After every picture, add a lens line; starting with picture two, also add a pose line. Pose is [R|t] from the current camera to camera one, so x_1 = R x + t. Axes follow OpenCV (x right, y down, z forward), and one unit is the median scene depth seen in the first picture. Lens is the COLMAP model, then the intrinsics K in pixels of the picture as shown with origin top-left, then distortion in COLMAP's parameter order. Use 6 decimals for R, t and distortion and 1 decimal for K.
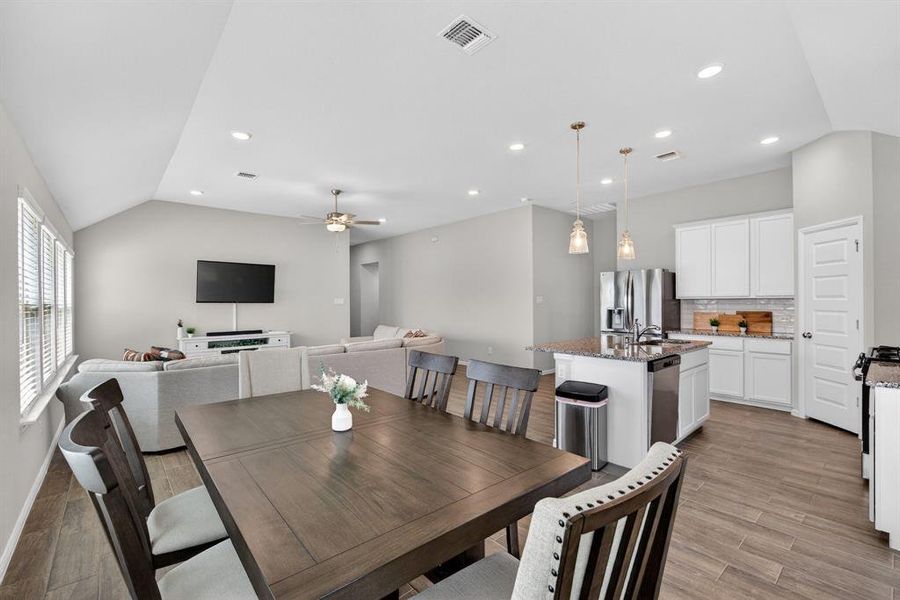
lens RADIAL K [[388.2, 0, 453.8], [0, 388.2, 300.5], [0, 0, 1]] dist [-0.000357, -0.000514]
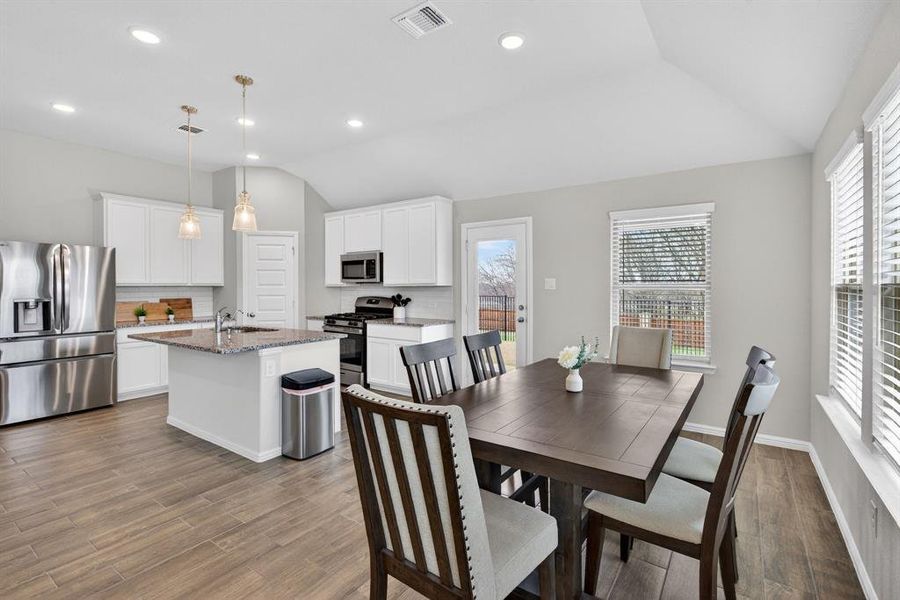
lens RADIAL K [[414.5, 0, 455.8], [0, 414.5, 290.1], [0, 0, 1]] dist [-0.000292, 0.001078]
pose [[-0.241738, -0.001116, 0.970341, -0.465142], [0.004139, 0.999989, 0.002181, 0.005841], [-0.970333, 0.004543, -0.241730, 0.537139]]
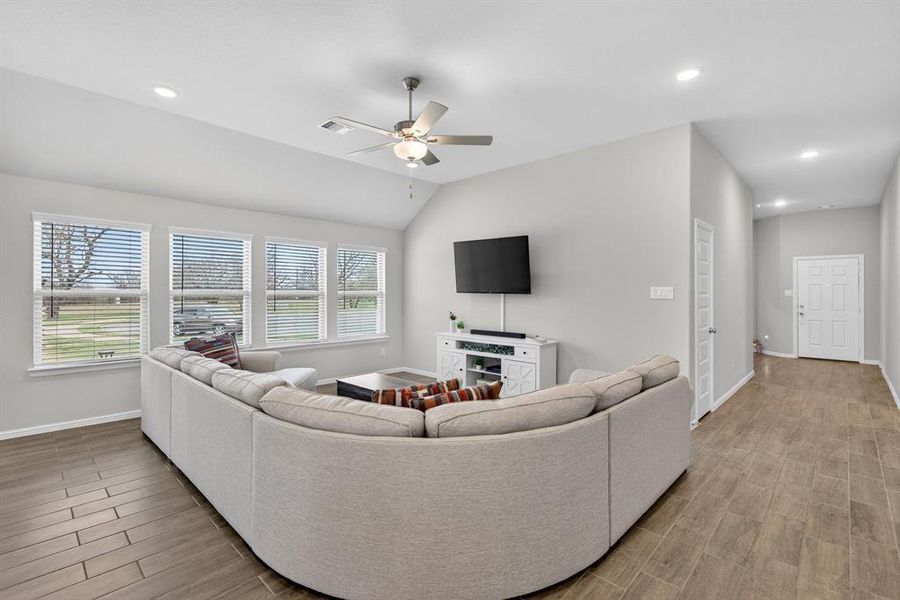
lens RADIAL K [[414.5, 0, 455.8], [0, 414.5, 290.1], [0, 0, 1]] dist [-0.000292, 0.001078]
pose [[0.098598, 0.001304, -0.995126, 0.287080], [-0.005150, 0.999986, 0.000800, -0.000649], [0.995114, 0.005046, 0.098604, 1.106609]]
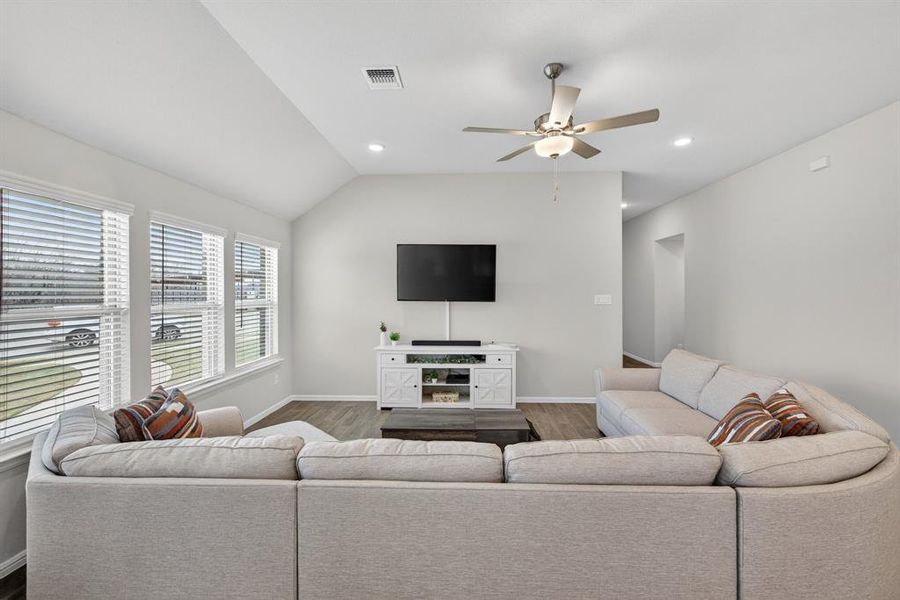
lens RADIAL K [[389.7, 0, 454.4], [0, 389.7, 291.6], [0, 0, 1]] dist [0.001439, 0.000549]
pose [[0.727563, 0.004885, -0.686024, -0.076907], [-0.004671, 0.999987, 0.002167, -0.017234], [0.686025, 0.001627, 0.727576, 0.638668]]
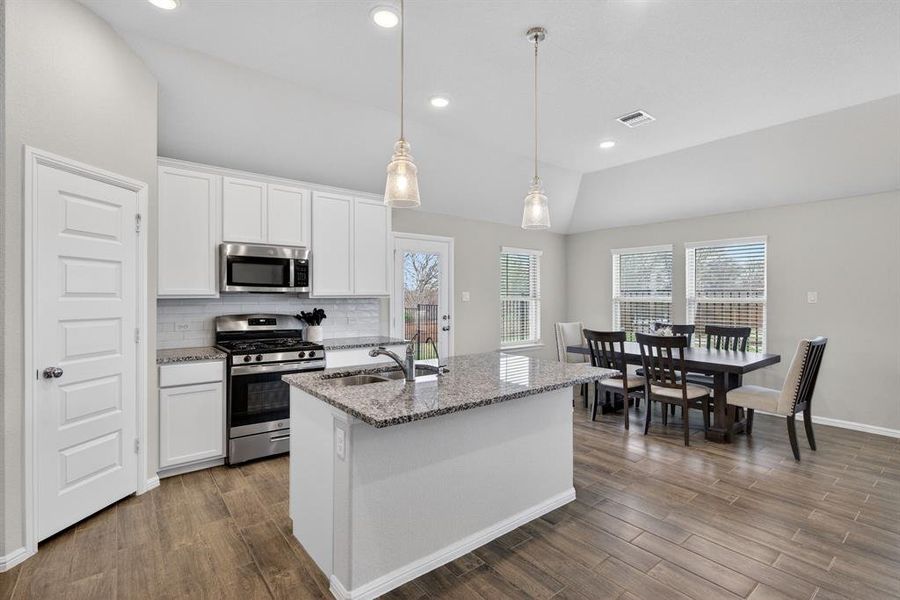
lens RADIAL K [[419.3, 0, 452.4], [0, 419.3, 298.9], [0, 0, 1]] dist [-0.001485, -0.000050]
pose [[-0.998854, 0.005317, 0.047571, 0.299312], [0.005518, 0.999976, 0.004094, -0.002753], [-0.047549, 0.004352, -0.998859, 1.198134]]
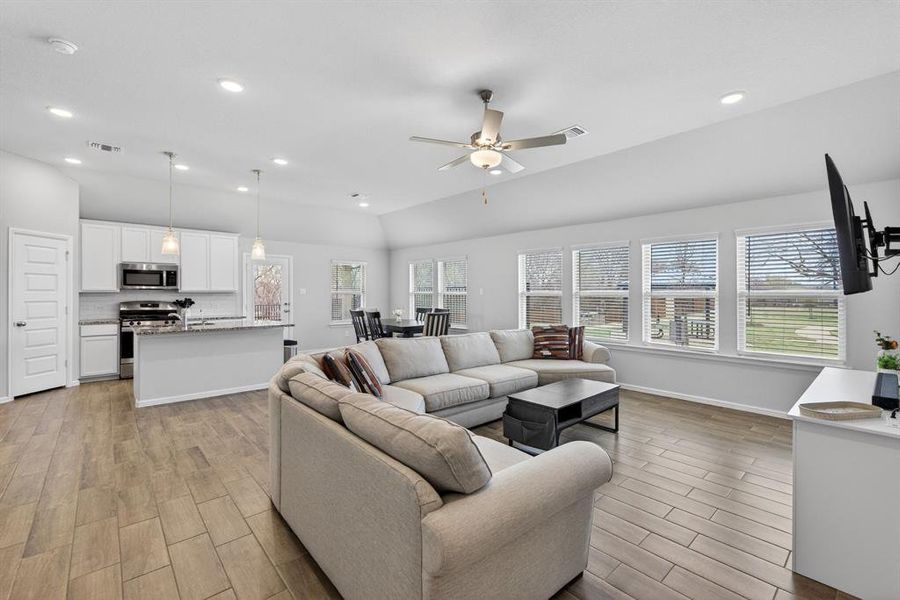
lens RADIAL K [[389.7, 0, 454.4], [0, 389.7, 291.6], [0, 0, 1]] dist [0.001439, 0.000549]
pose [[-0.999896, 0.006649, -0.012772, -0.274181], [0.006673, 0.999976, -0.001824, 0.004190], [0.012760, -0.001909, -0.999917, 1.717796]]
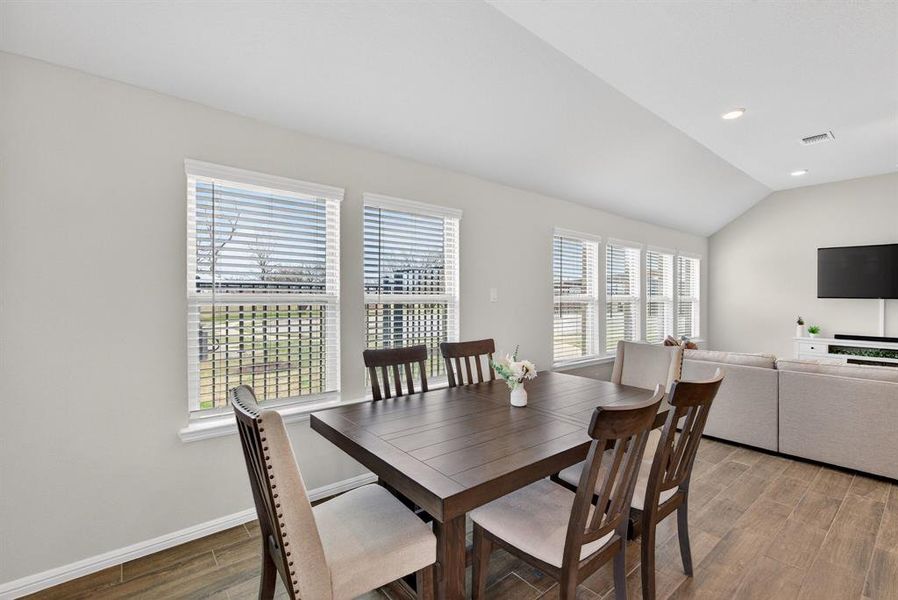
lens RADIAL K [[406.4, 0, 449.0], [0, 406.4, 300.0], [0, 0, 1]] dist [-0.002592, -0.000538]
pose [[-0.030794, 0.015334, -0.999408, 0.309192], [-0.002721, 0.999877, 0.015425, -0.001474], [0.999522, 0.003195, -0.030748, 0.263157]]
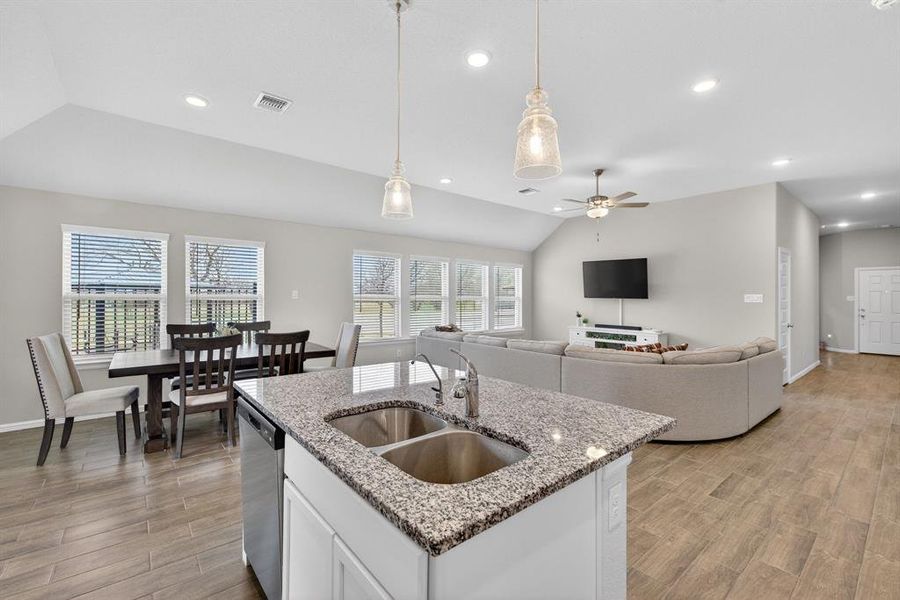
lens RADIAL K [[384.8, 0, 450.3], [0, 384.8, 296.2], [0, 0, 1]] dist [-0.000787, -0.000804]
pose [[-0.029681, 0.005080, -0.999547, 0.633062], [-0.005420, 0.999972, 0.005244, -0.003496], [0.999545, 0.005573, -0.029652, 0.763797]]
